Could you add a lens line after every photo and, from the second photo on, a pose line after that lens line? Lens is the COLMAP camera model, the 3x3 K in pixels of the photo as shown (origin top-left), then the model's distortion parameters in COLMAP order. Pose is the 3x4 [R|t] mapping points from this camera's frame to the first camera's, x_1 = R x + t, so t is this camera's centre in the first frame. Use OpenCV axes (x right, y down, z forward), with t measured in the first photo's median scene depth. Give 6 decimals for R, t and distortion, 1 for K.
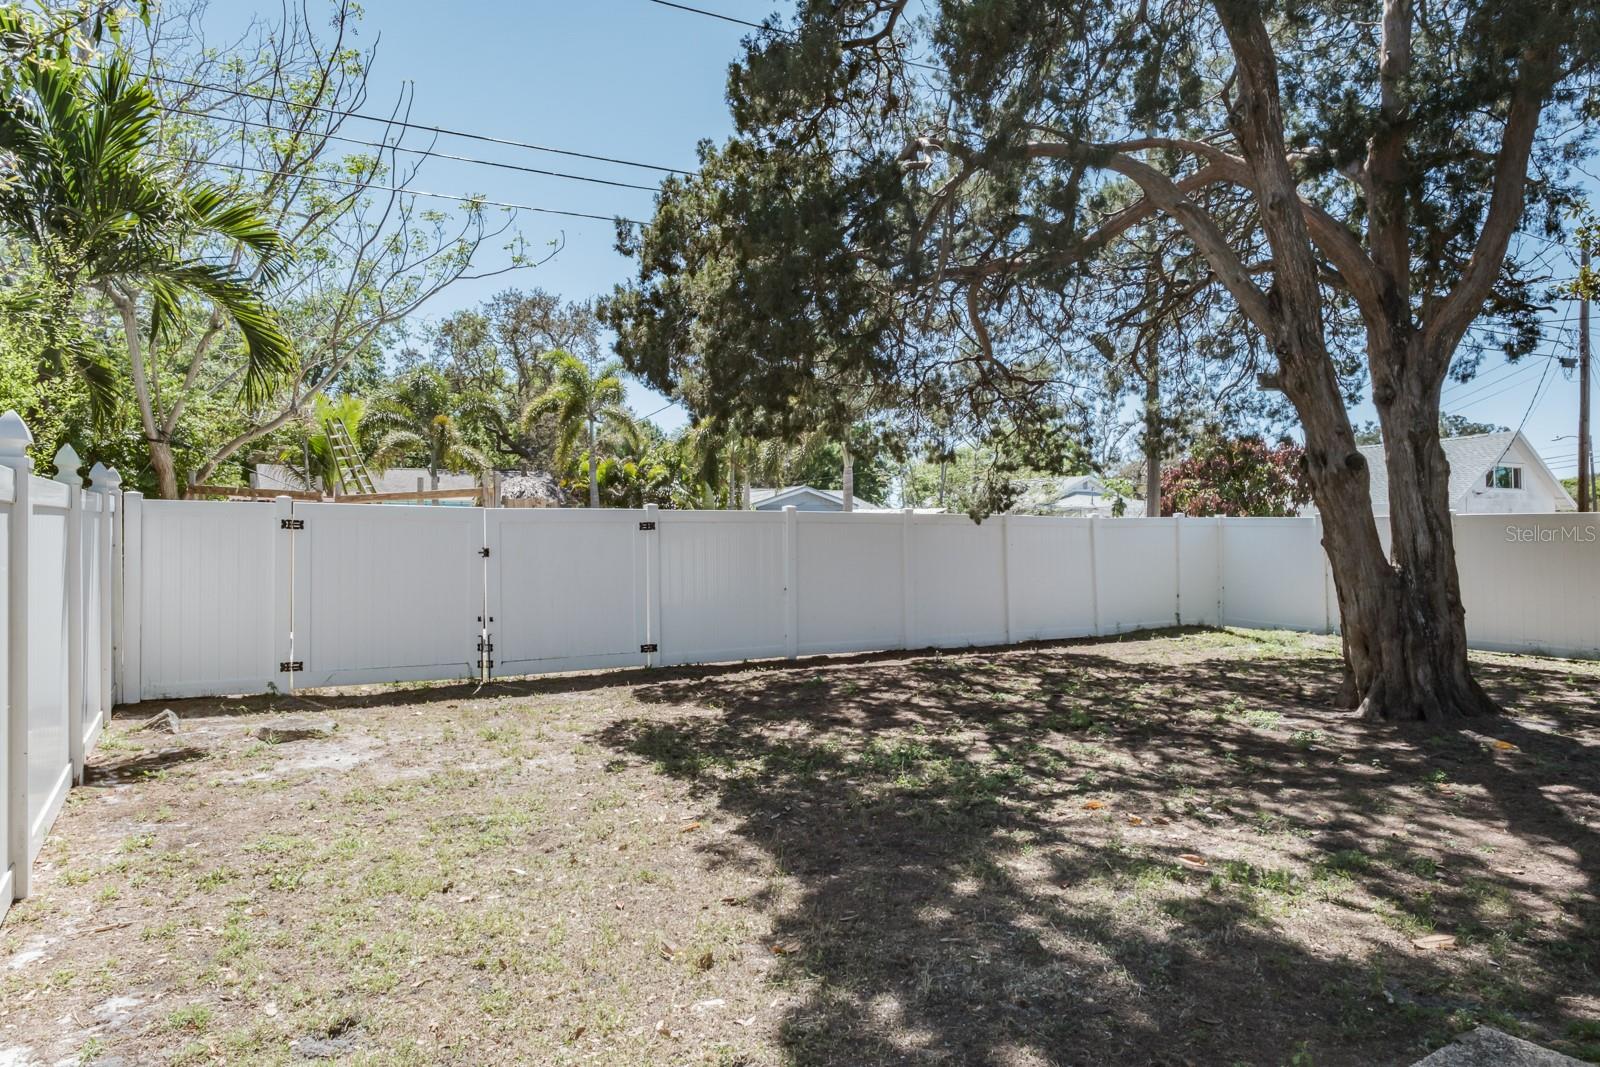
lens RADIAL K [[984.7, 0, 792.1], [0, 984.7, 540.9], [0, 0, 1]] dist [0.000560, 0.000400]
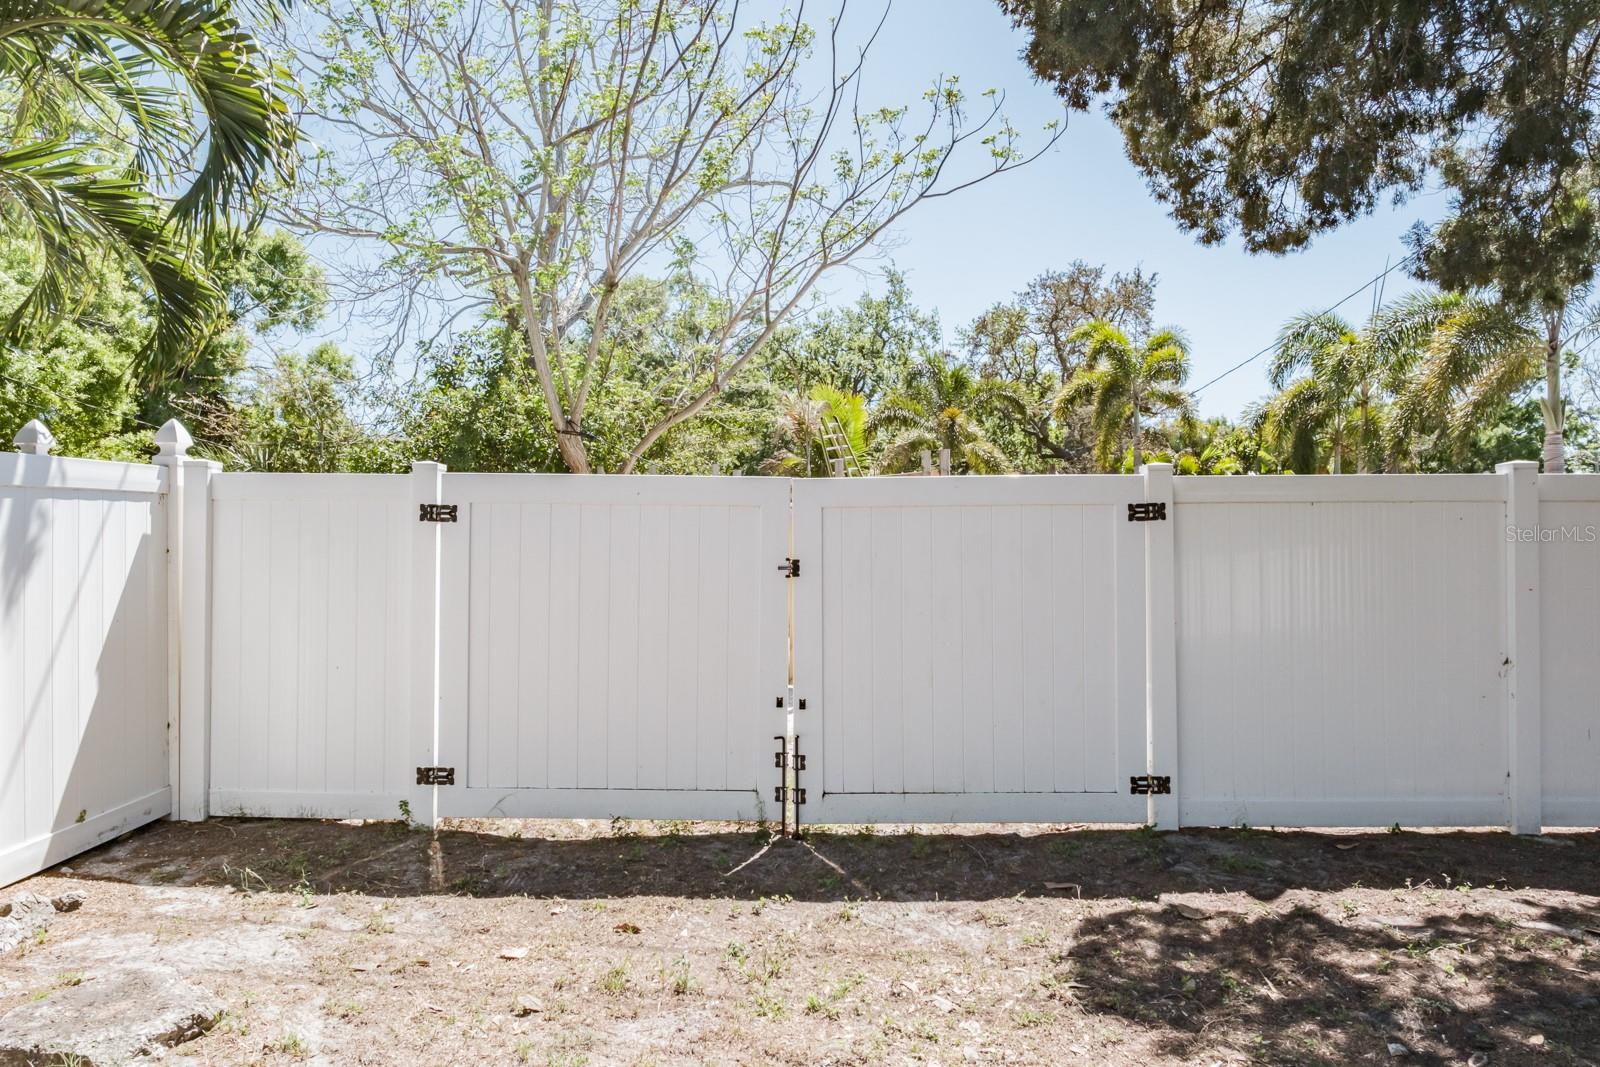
lens RADIAL K [[984.7, 0, 792.1], [0, 984.7, 540.9], [0, 0, 1]] dist [0.000560, 0.000400]
pose [[0.846188, -0.006560, -0.532844, -0.016904], [-0.002150, 0.999874, -0.015724, 0.002164], [0.532880, 0.014451, 0.846068, 0.204056]]
